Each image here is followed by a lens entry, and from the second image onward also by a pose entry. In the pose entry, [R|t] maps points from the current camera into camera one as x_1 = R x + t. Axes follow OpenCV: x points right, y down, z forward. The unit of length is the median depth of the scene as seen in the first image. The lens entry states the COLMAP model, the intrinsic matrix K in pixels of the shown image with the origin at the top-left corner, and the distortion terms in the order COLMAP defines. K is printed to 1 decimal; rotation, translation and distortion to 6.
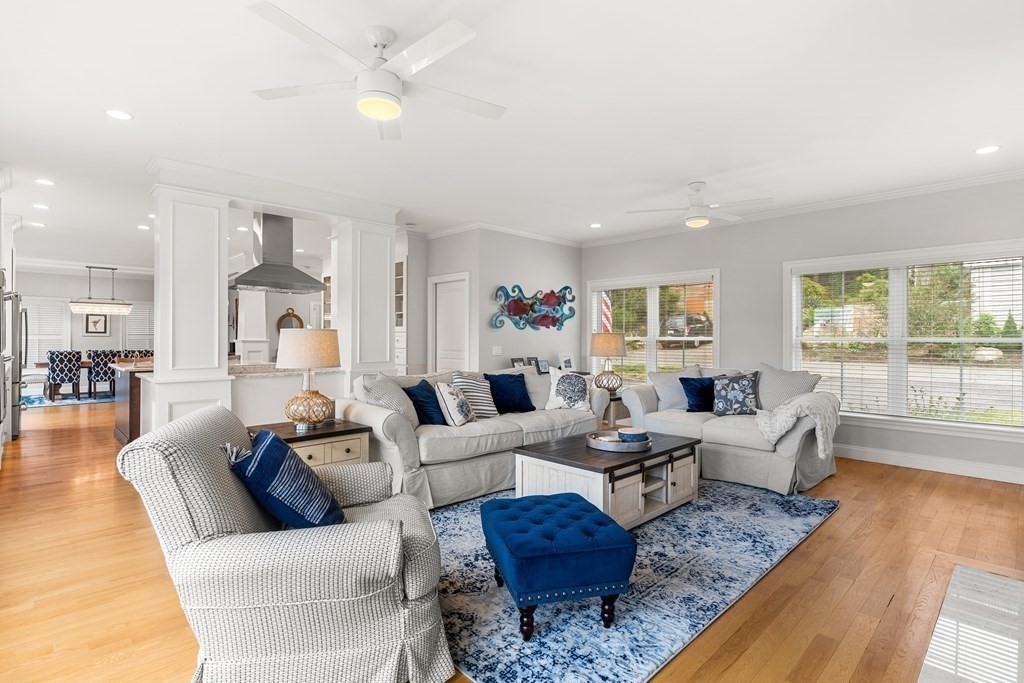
lens RADIAL K [[490.2, 0, 512.9], [0, 490.2, 337.5], [0, 0, 1]] dist [-0.001170, -0.000471]
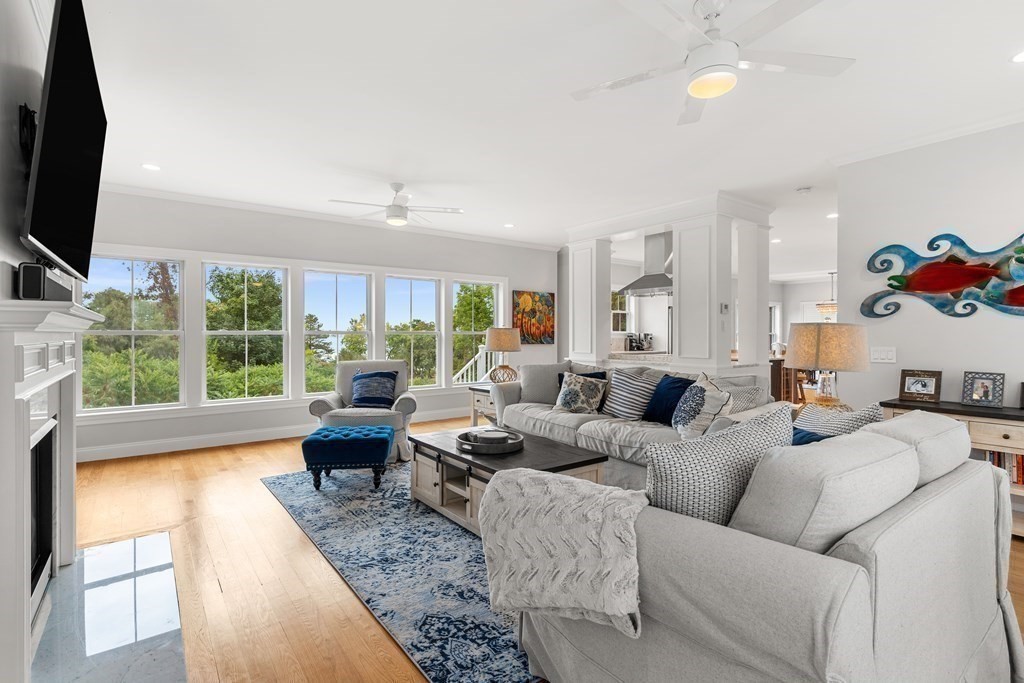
lens RADIAL K [[491.1, 0, 512.3], [0, 491.1, 337.3], [0, 0, 1]] dist [-0.002147, -0.000148]
pose [[-0.112345, 0.005421, -0.993655, 1.153562], [-0.002360, 0.999981, 0.005723, 0.006956], [0.993666, 0.002988, -0.112330, 1.155783]]
